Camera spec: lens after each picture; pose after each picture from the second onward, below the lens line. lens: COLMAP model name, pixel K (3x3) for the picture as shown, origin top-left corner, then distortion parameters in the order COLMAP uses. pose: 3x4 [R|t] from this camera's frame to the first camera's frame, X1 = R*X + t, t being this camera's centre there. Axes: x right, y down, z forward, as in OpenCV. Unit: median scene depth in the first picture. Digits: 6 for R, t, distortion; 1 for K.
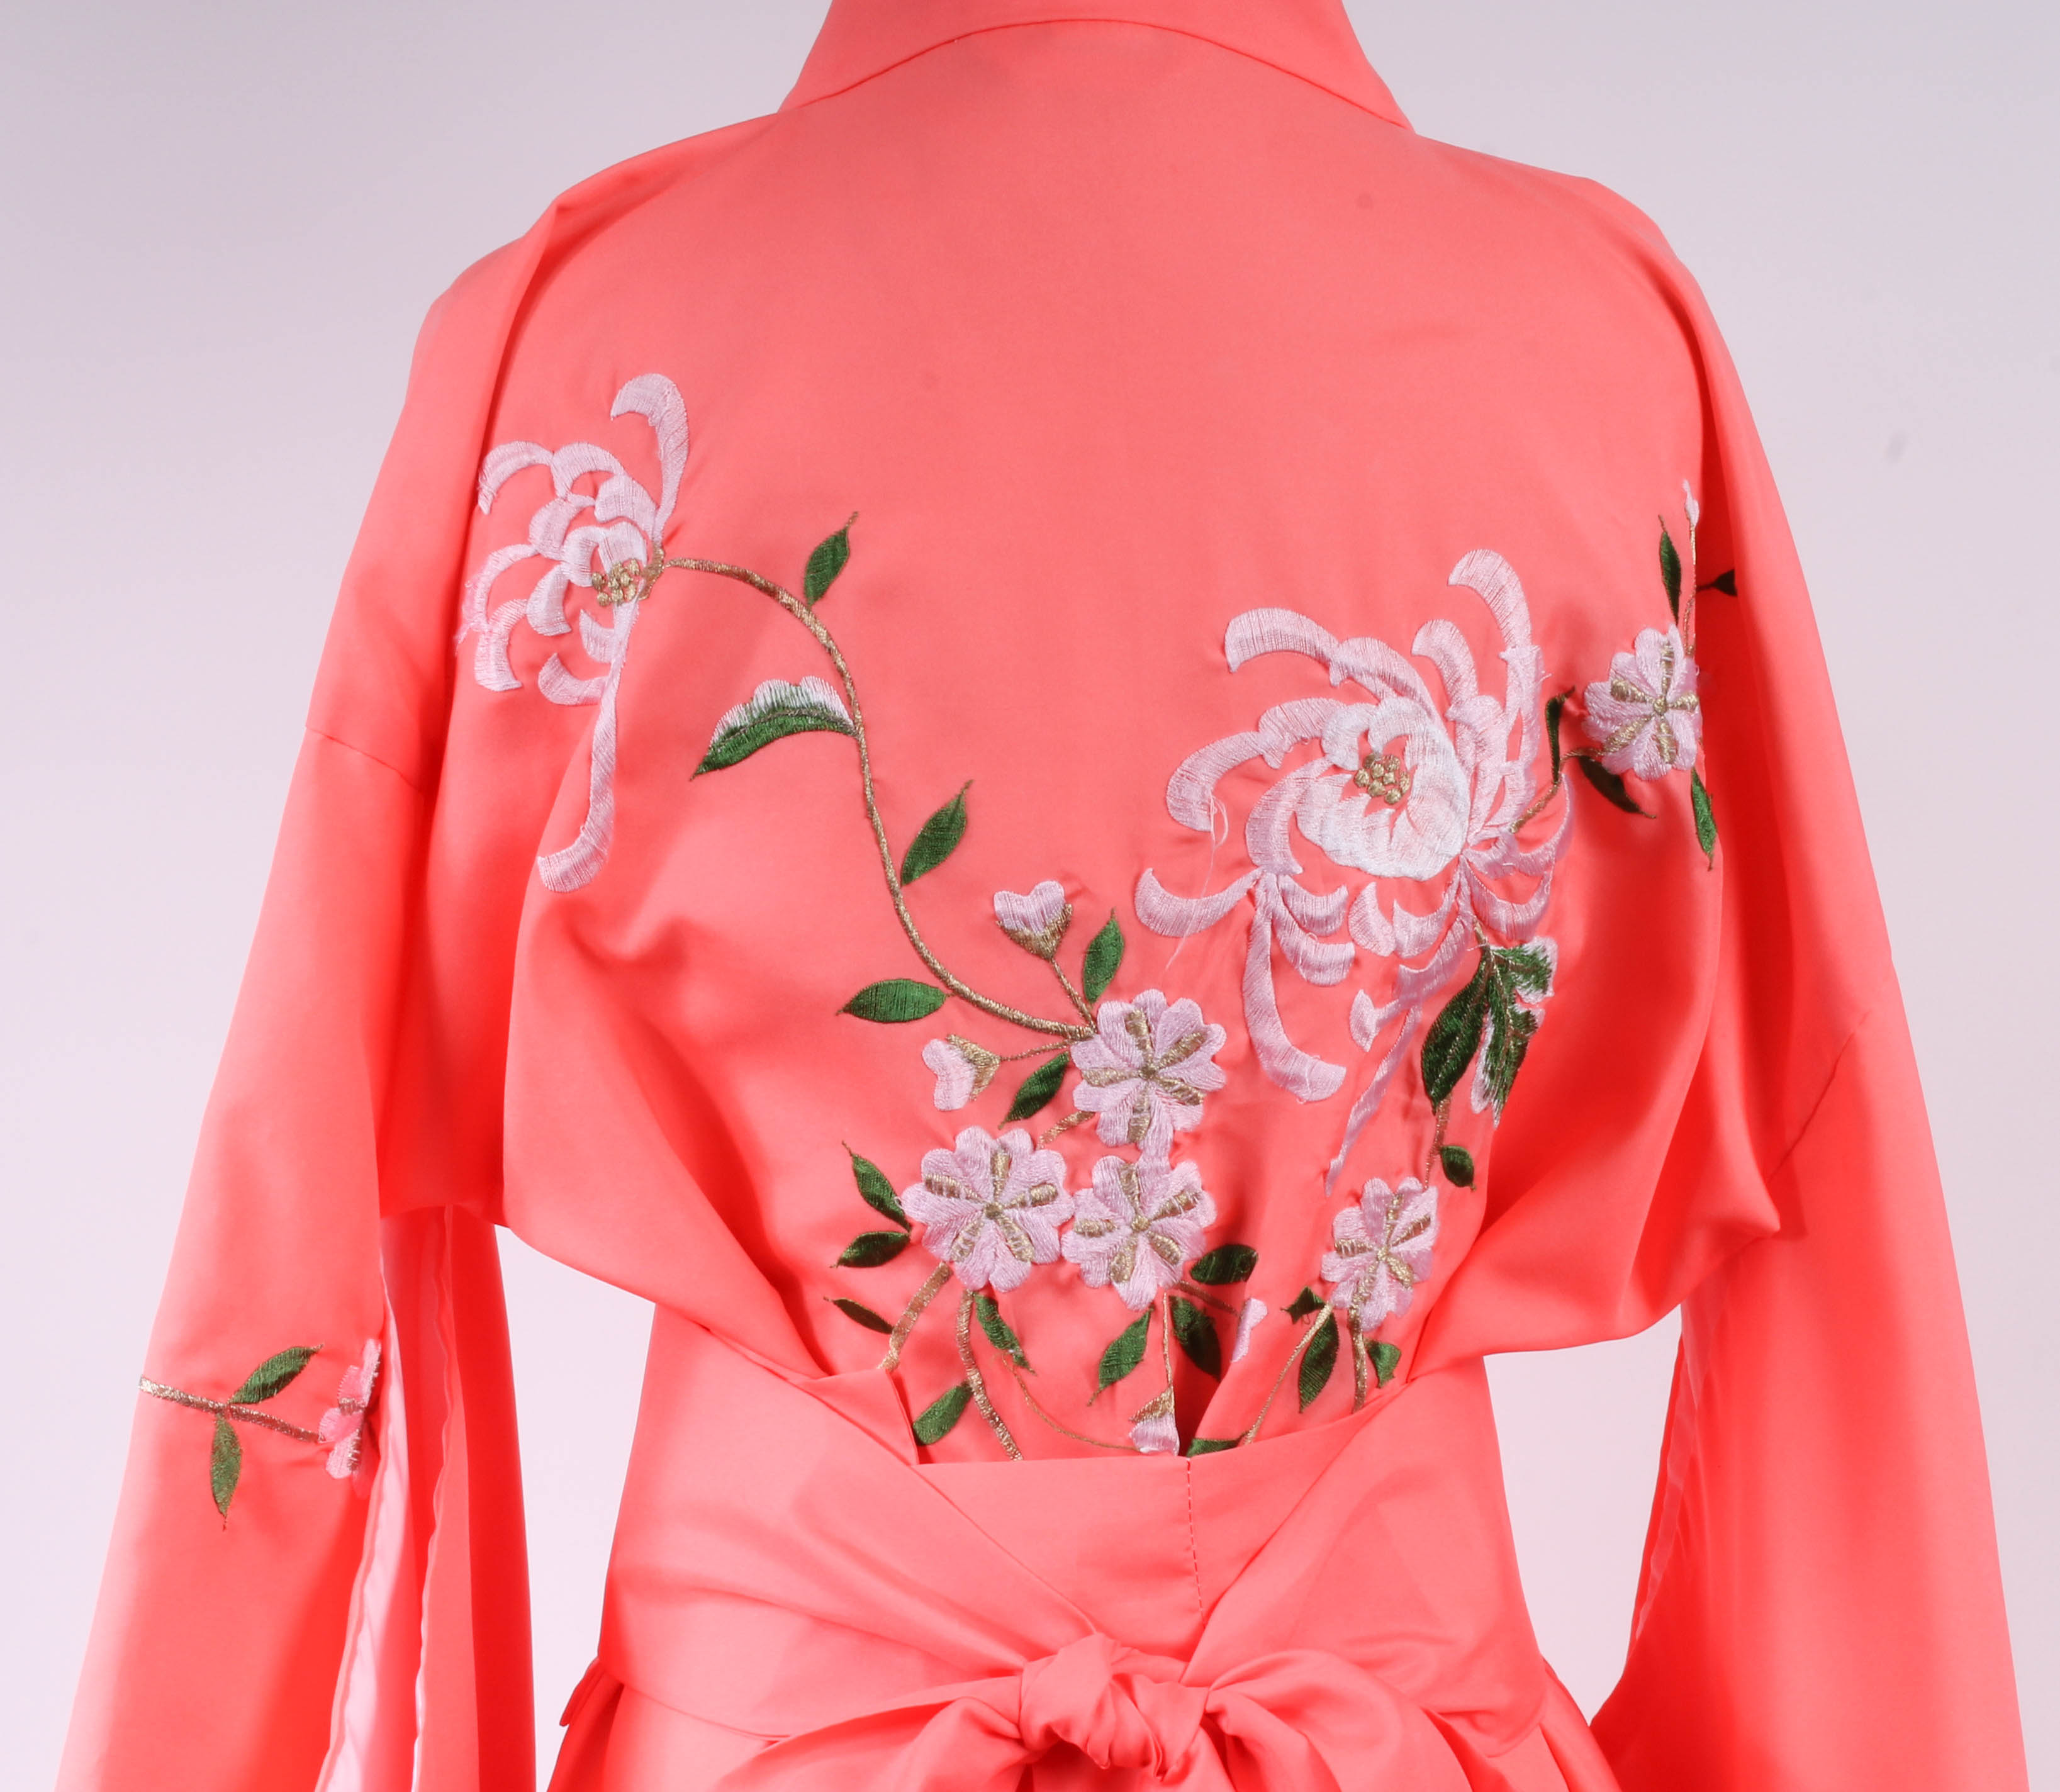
lens RADIAL K [[5090.3, 0, 1163.7], [0, 5090.3, 897.3], [0, 0, 1]] dist [0.061425, -0.479954]
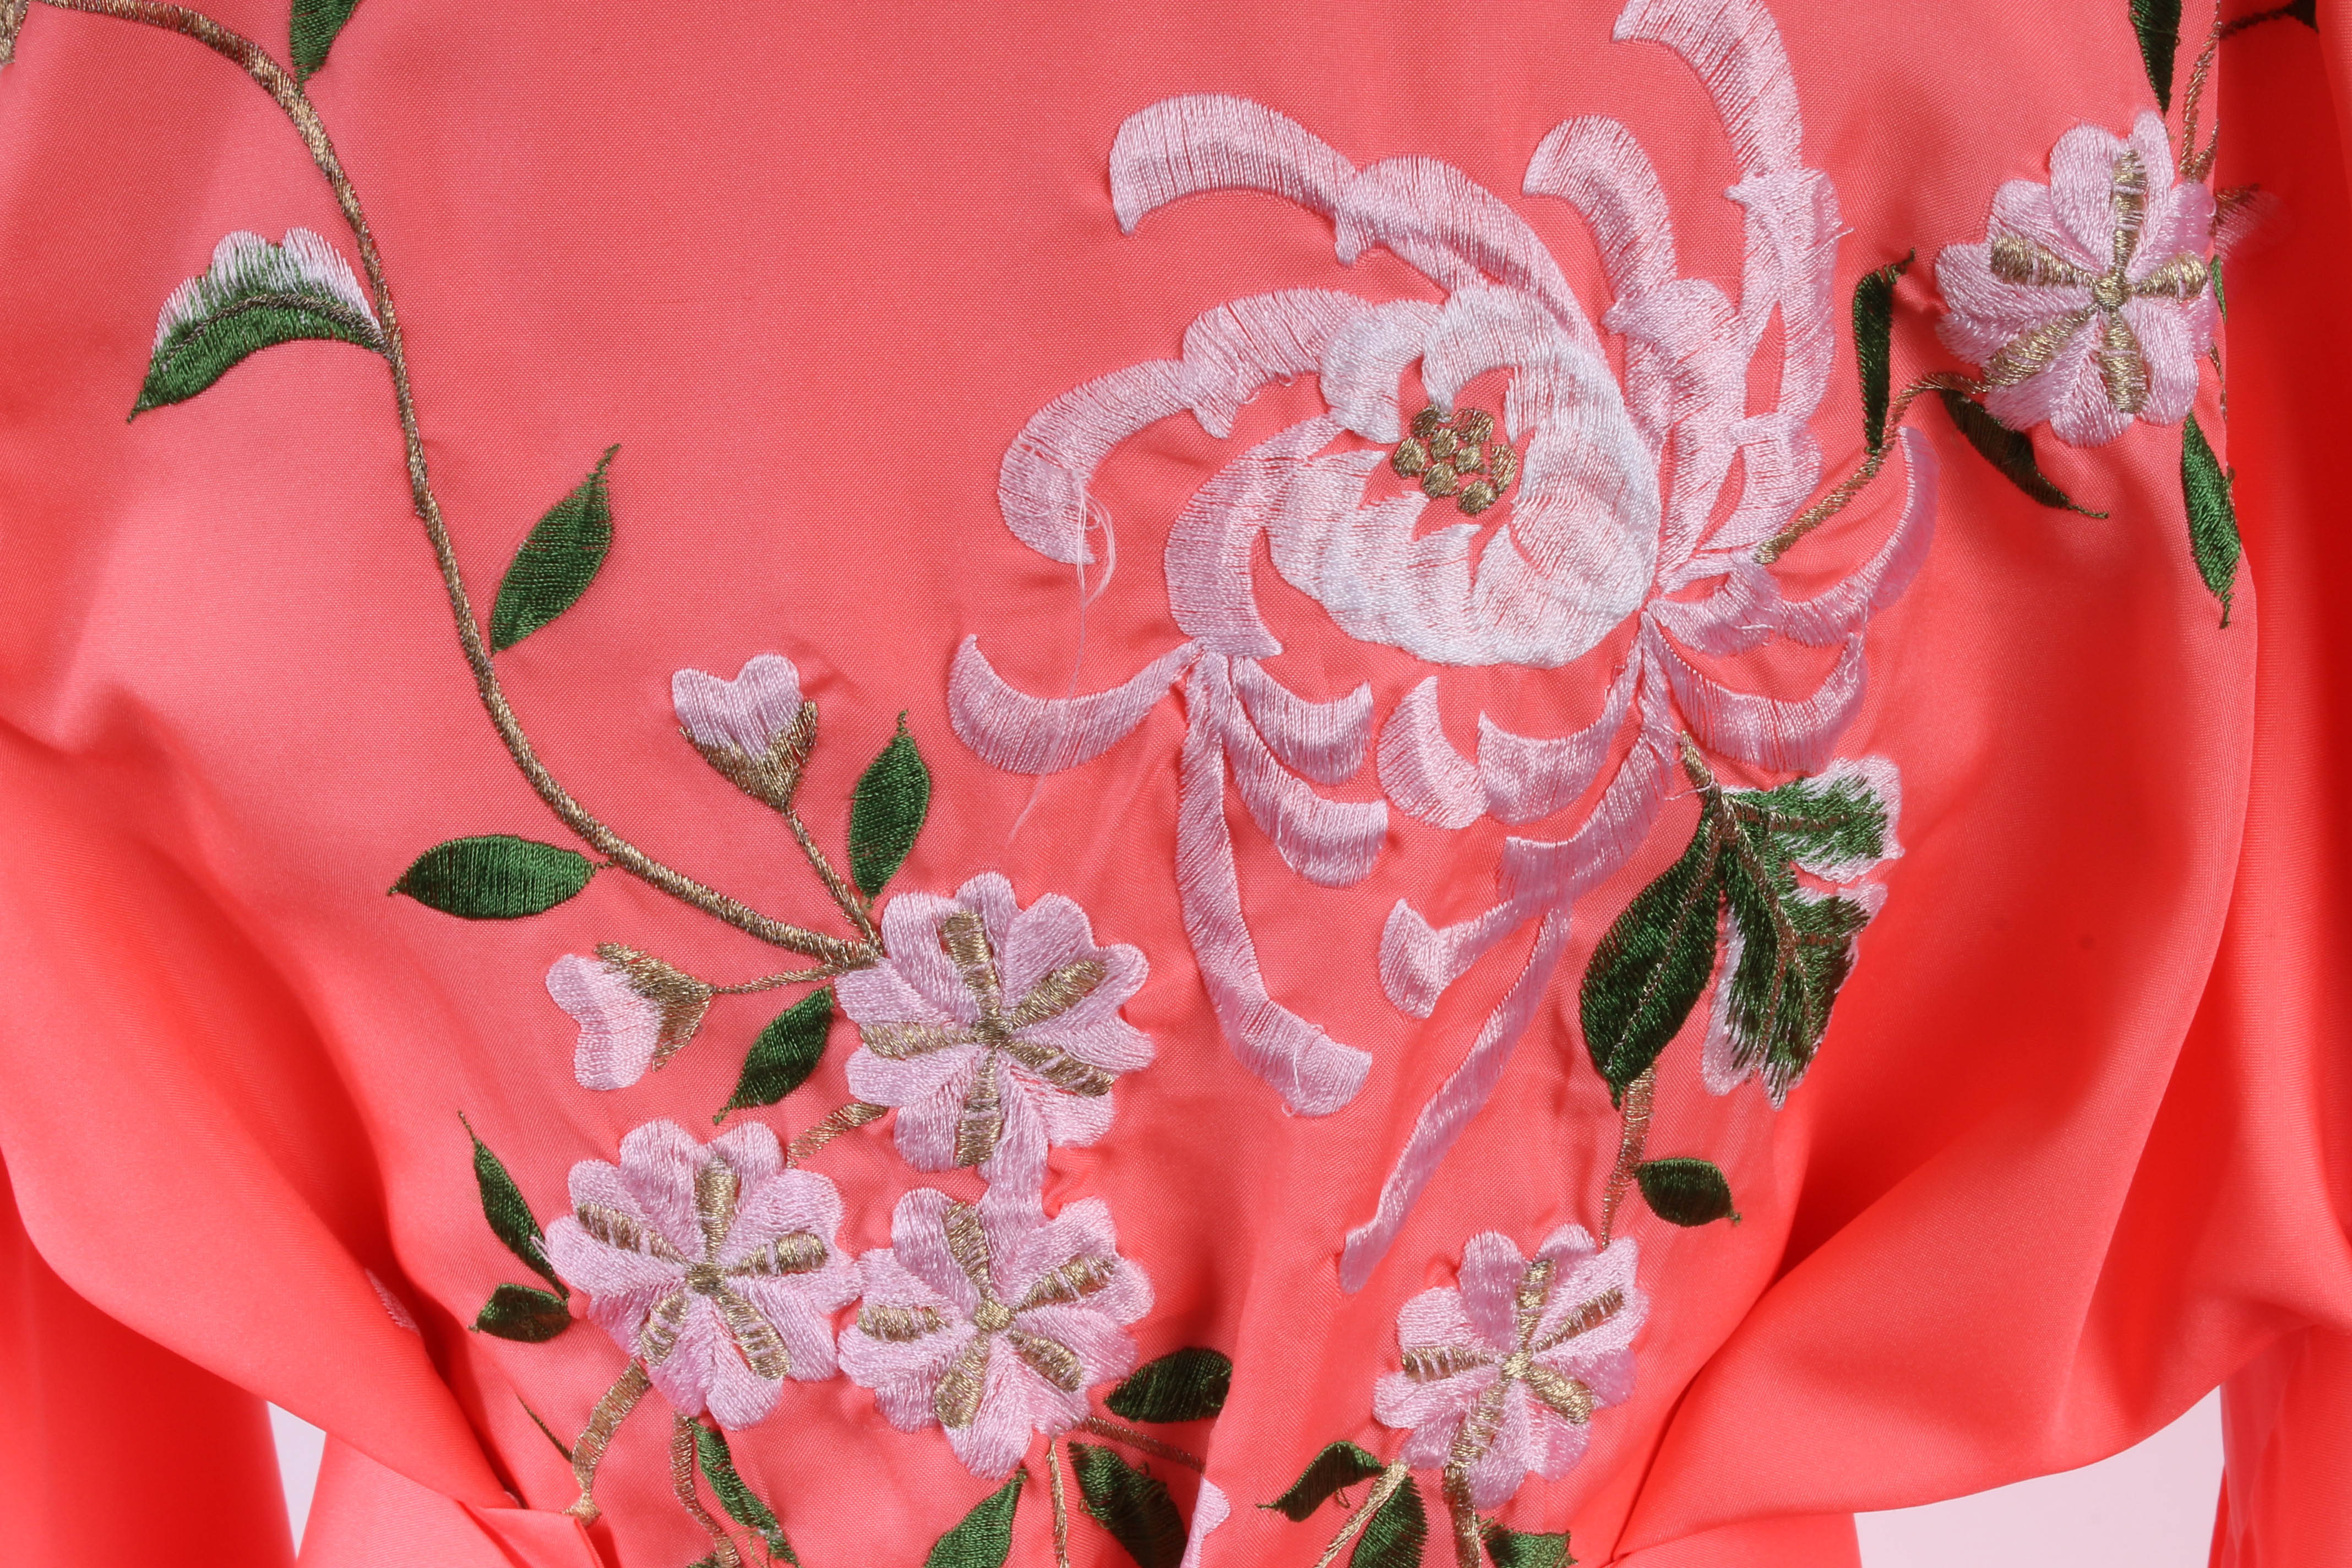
lens RADIAL K [[4524.9, 0, 1122.5], [0, 4524.9, 784.9], [0, 0, 1]] dist [0.109545, -0.211055]
pose [[0.968308, 0.043029, -0.246024, 0.116643], [-0.007585, 0.989659, 0.143236, -0.052838], [0.249643, -0.136831, 0.958622, 0.580813]]
